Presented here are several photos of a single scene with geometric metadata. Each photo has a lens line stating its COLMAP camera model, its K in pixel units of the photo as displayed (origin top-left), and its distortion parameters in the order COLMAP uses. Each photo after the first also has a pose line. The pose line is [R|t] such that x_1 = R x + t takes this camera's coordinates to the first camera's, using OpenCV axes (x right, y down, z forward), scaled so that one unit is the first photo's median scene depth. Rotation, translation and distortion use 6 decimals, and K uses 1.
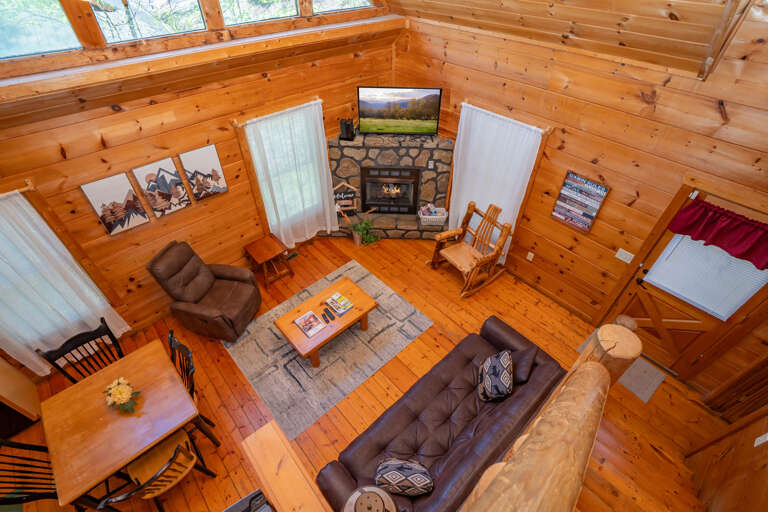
lens RADIAL K [[349.7, 0, 384.0], [0, 349.7, 256.0], [0, 0, 1]] dist [-0.000672, 0.000009]
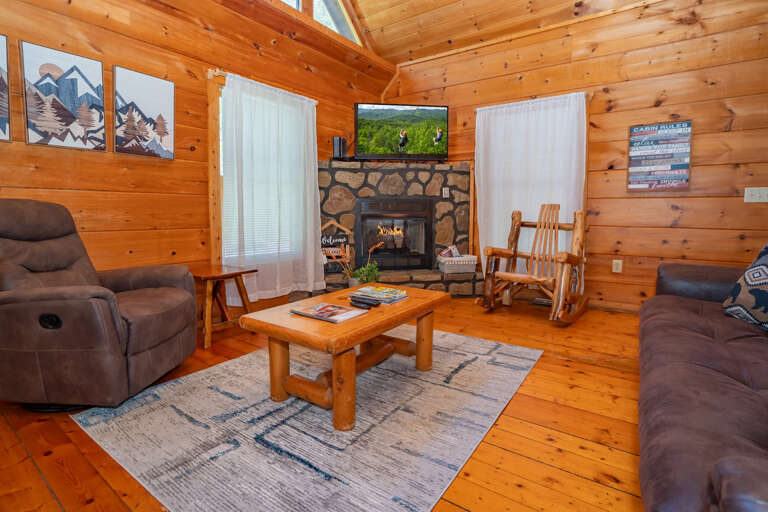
lens RADIAL K [[373.5, 0, 384.3], [0, 373.5, 245.1], [0, 0, 1]] dist [-0.029464, 0.016236]
pose [[0.975948, -0.015048, 0.217486, -0.203077], [0.147282, 0.781033, -0.606873, 0.352015], [-0.160731, 0.624308, 0.764464, 0.479526]]
